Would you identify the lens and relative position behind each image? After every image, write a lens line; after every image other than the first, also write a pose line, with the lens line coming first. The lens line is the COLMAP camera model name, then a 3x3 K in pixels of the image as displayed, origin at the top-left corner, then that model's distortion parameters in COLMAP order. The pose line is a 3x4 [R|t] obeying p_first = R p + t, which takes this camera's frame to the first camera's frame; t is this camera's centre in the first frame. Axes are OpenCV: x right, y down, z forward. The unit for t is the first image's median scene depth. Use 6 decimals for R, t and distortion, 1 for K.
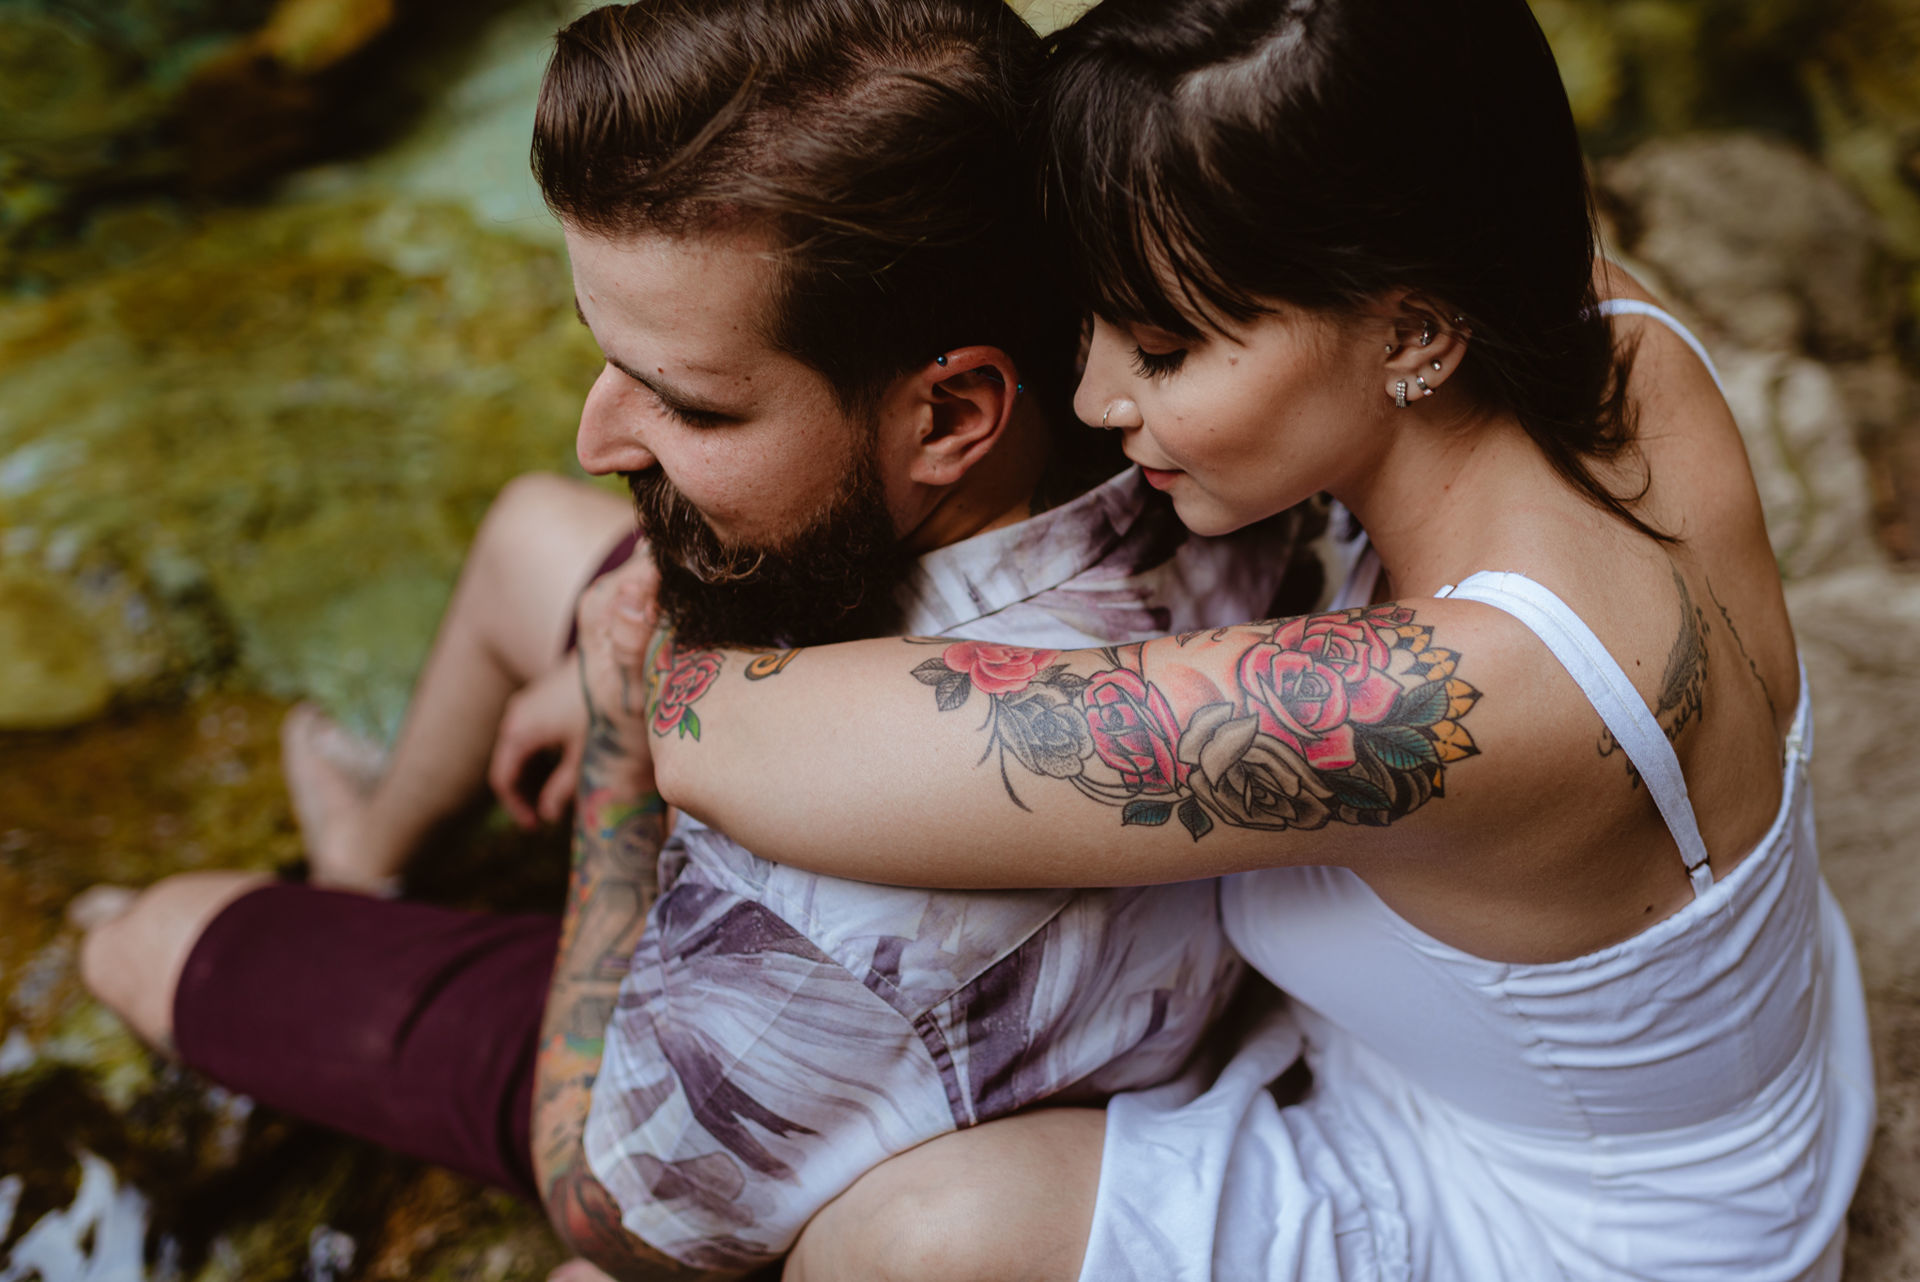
lens RADIAL K [[1247.8, 0, 1010.8], [0, 1247.8, 639.7], [0, 0, 1]] dist [0.102268, -0.144157]
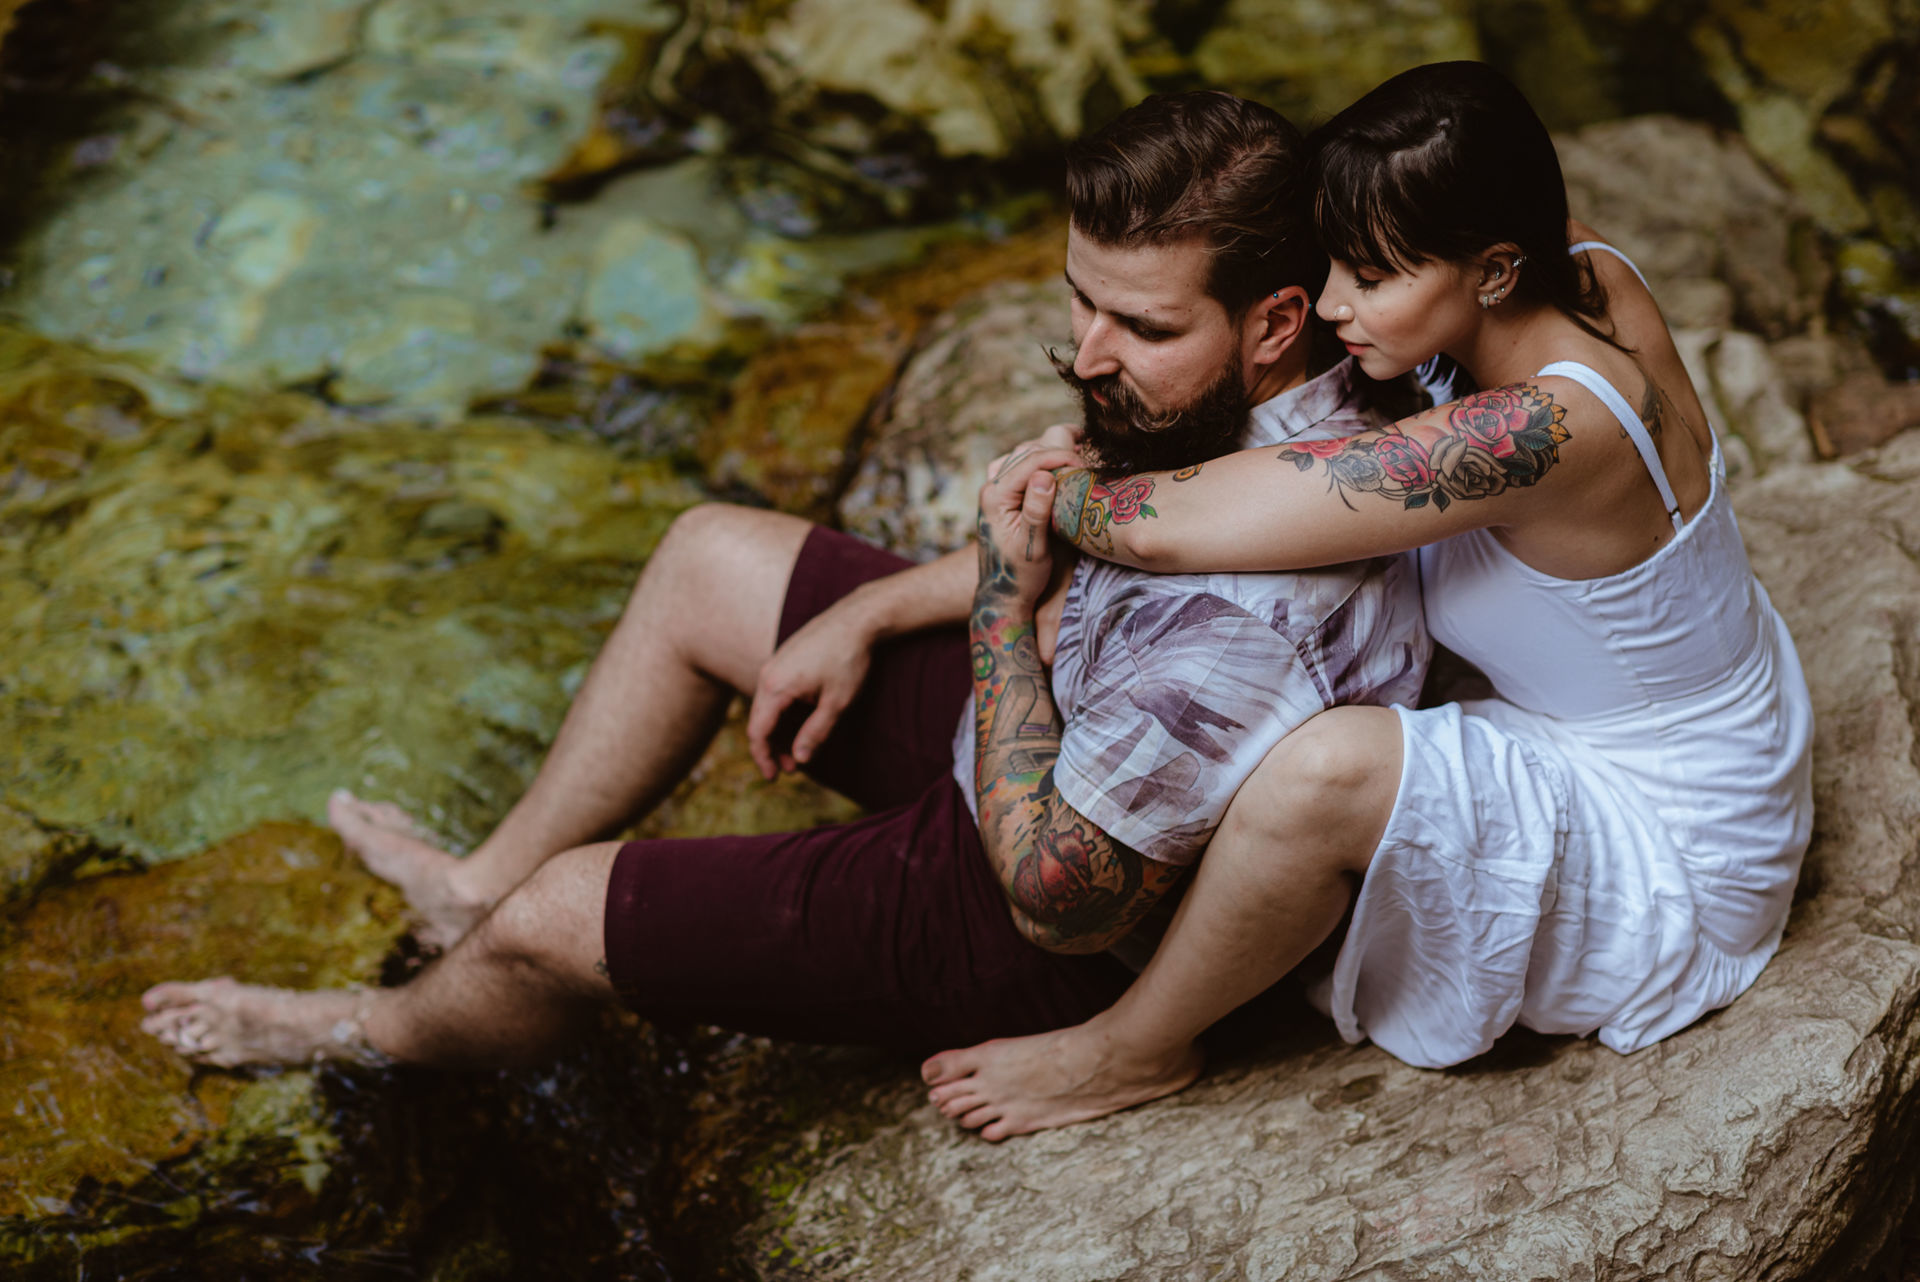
lens RADIAL K [[1889.3, 0, 966.2], [0, 1889.3, 644.4], [0, 0, 1]] dist [-0.012490, 0.015094]
pose [[0.984995, -0.108943, 0.133855, -0.910361], [0.125207, 0.984873, -0.119783, 0.562339], [-0.118781, 0.134745, 0.983735, -1.640718]]
